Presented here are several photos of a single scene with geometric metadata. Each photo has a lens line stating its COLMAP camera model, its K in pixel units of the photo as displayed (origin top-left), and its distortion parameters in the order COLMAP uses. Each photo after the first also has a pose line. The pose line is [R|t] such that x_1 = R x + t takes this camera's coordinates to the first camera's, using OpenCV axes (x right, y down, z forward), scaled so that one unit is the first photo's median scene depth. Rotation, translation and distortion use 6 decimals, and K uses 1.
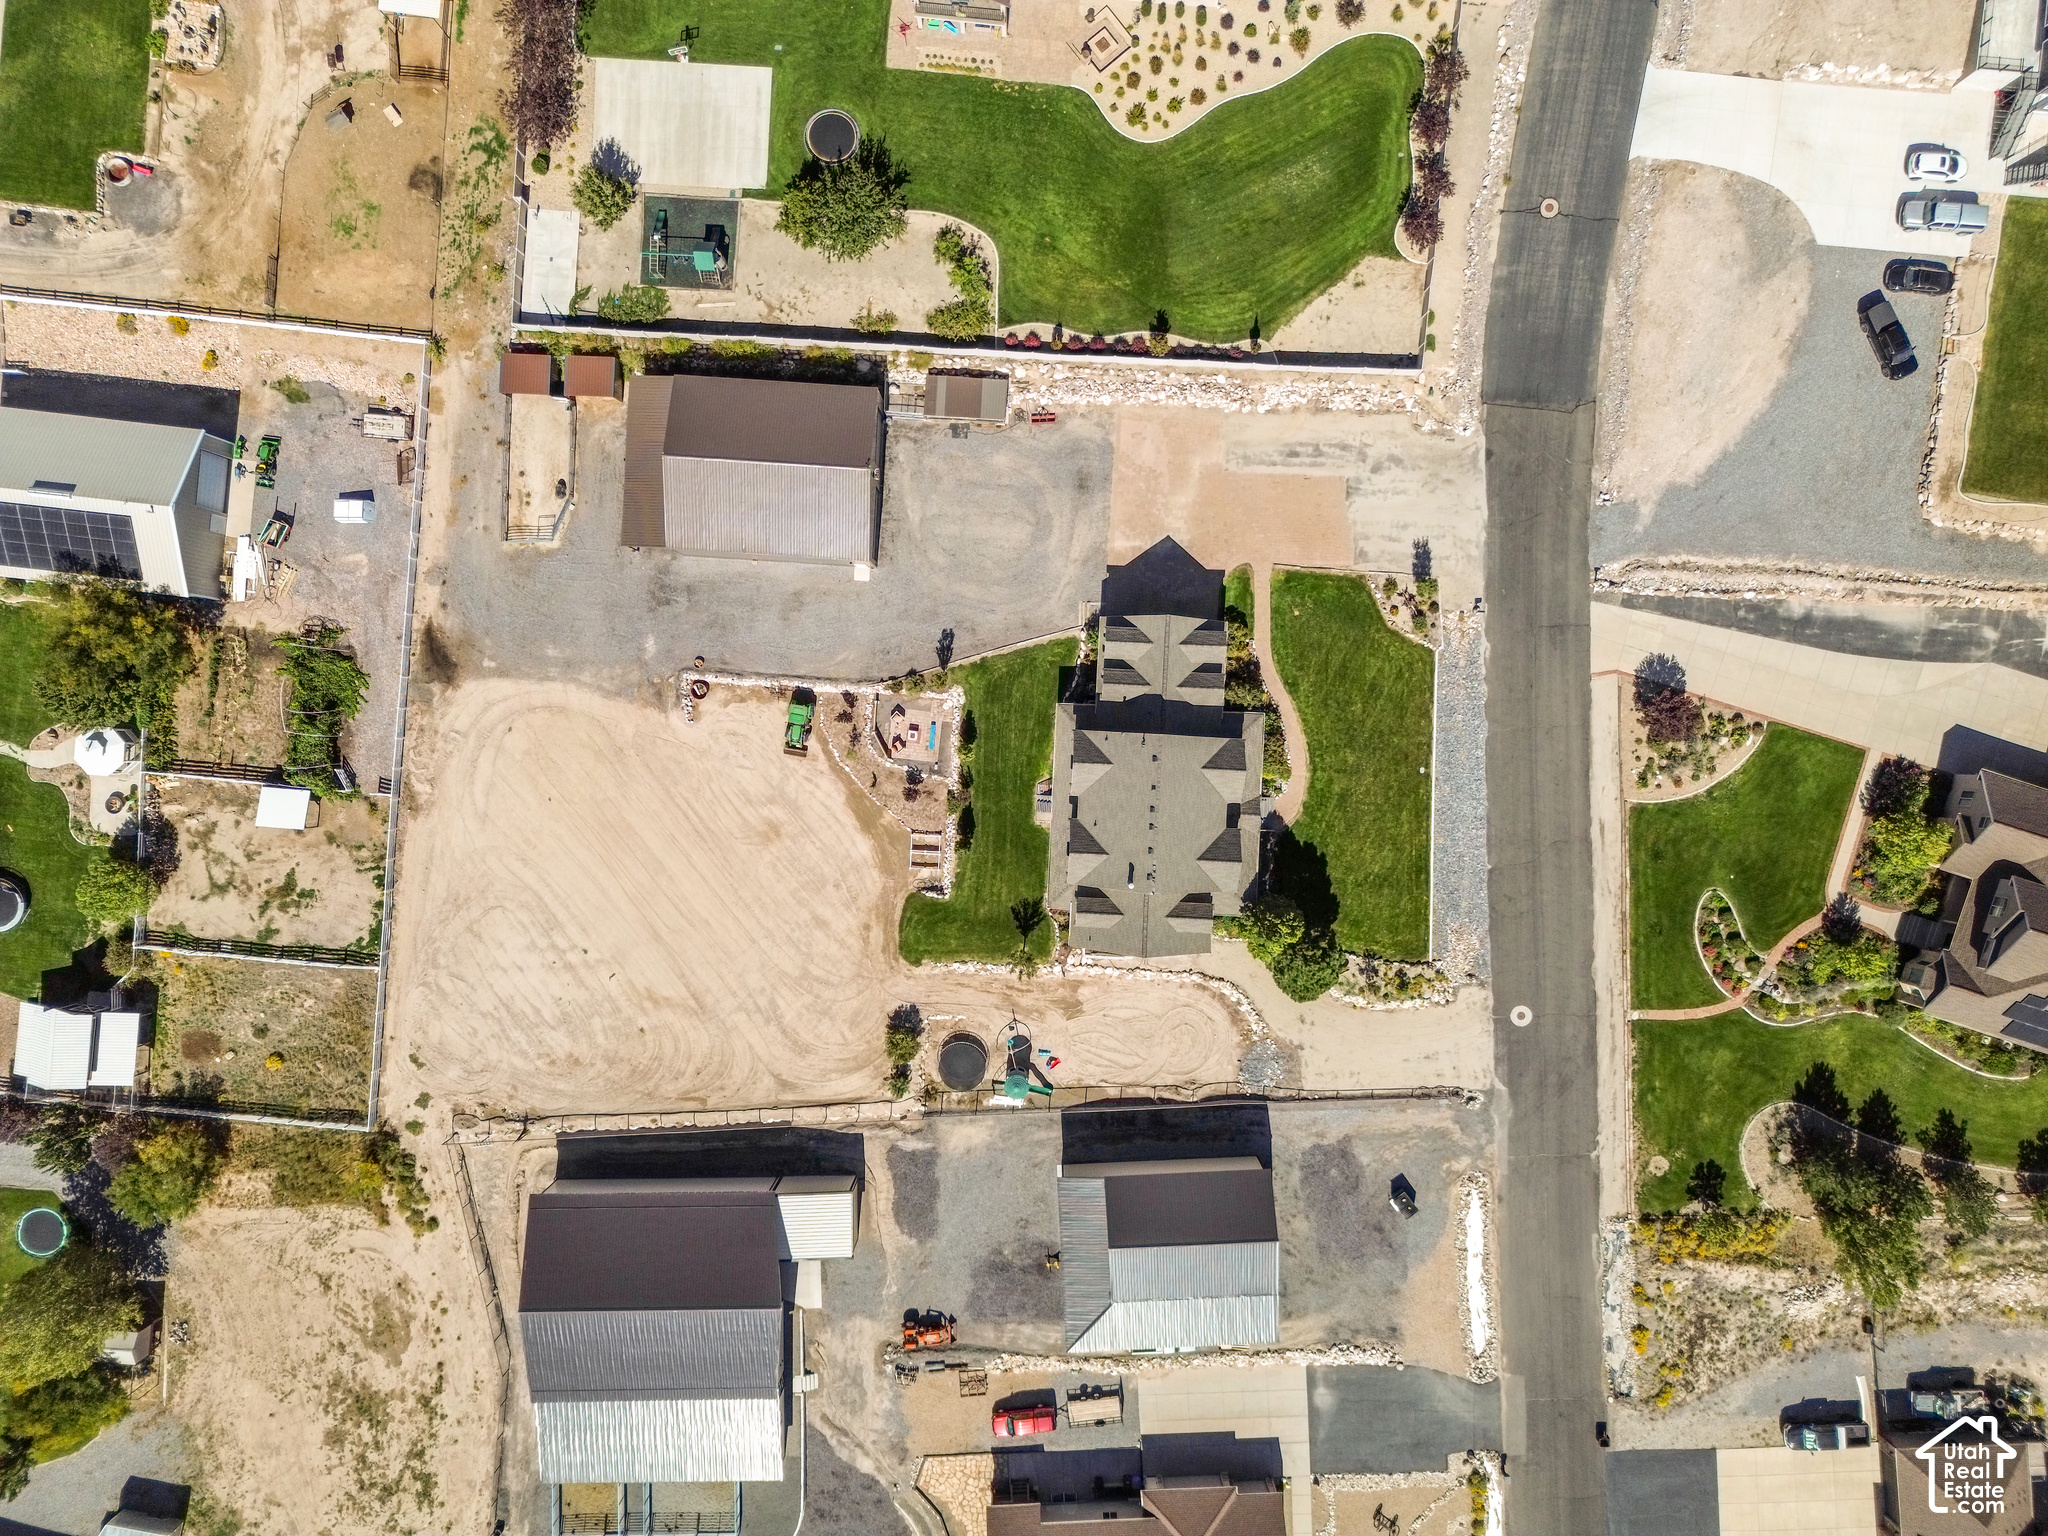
lens RADIAL K [[1448.0, 0, 1024.7], [0, 1448.0, 759.1], [0, 0, 1]] dist [0.074131, -0.059453]
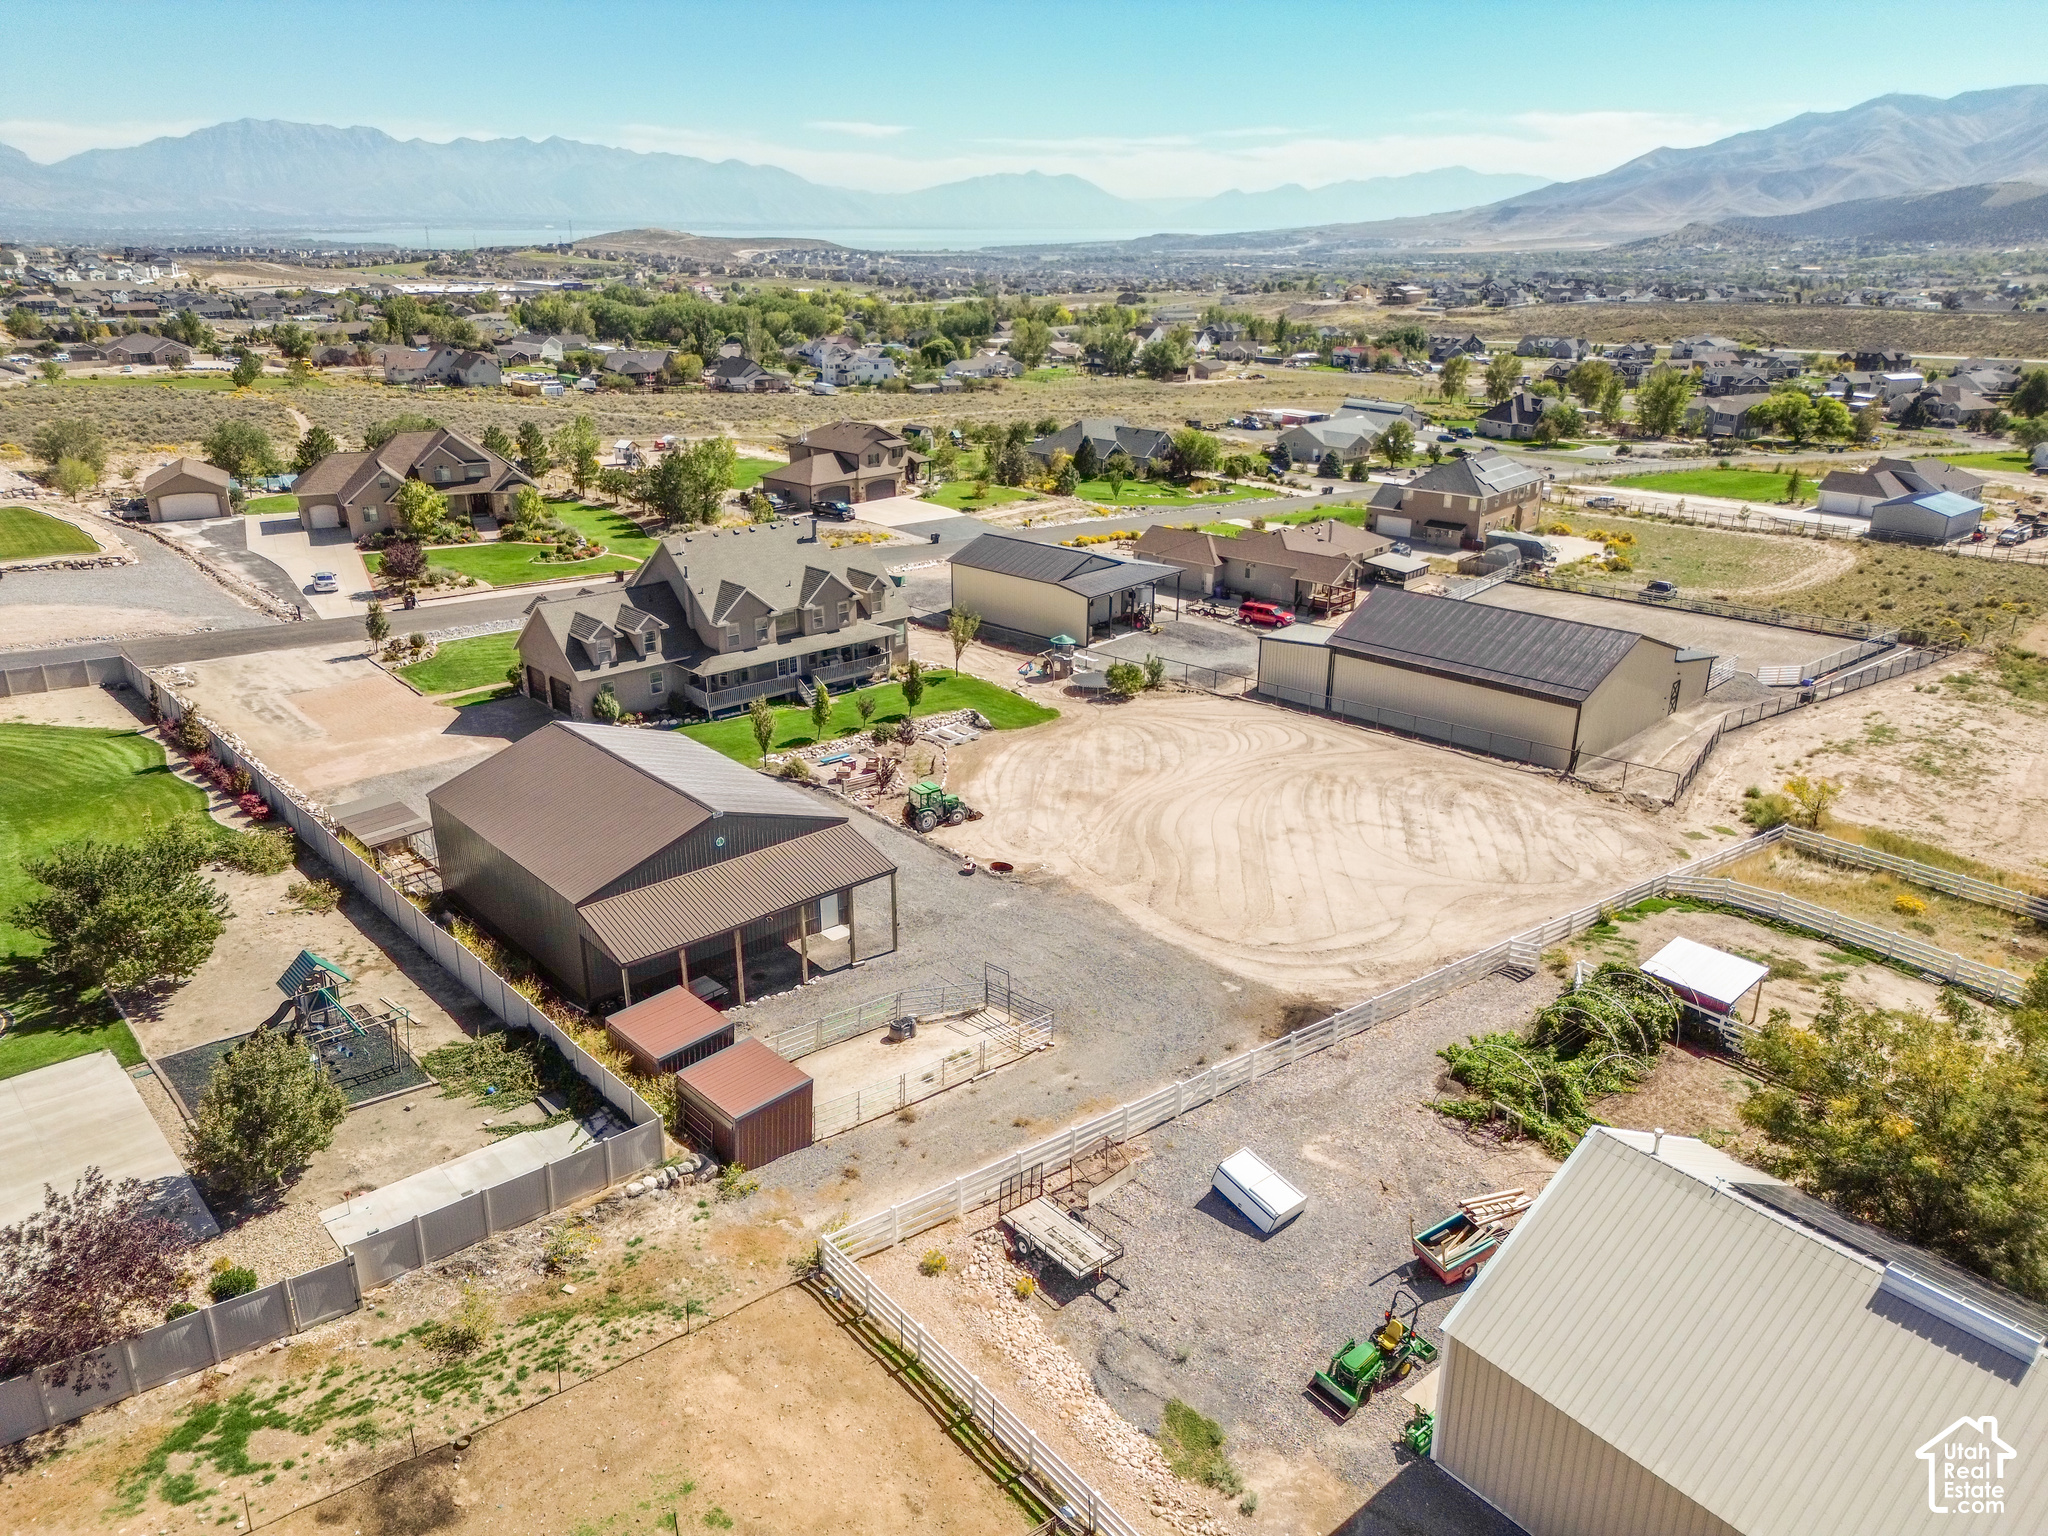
lens RADIAL K [[1416.9, 0, 1024.0], [0, 1416.9, 768.0], [0, 0, 1]] dist [0.103922, -0.100142]
pose [[-0.709415, -0.247776, 0.659801, -0.644571], [0.704711, -0.263435, 0.658774, -0.451443], [0.010586, 0.932314, 0.361496, 0.732610]]
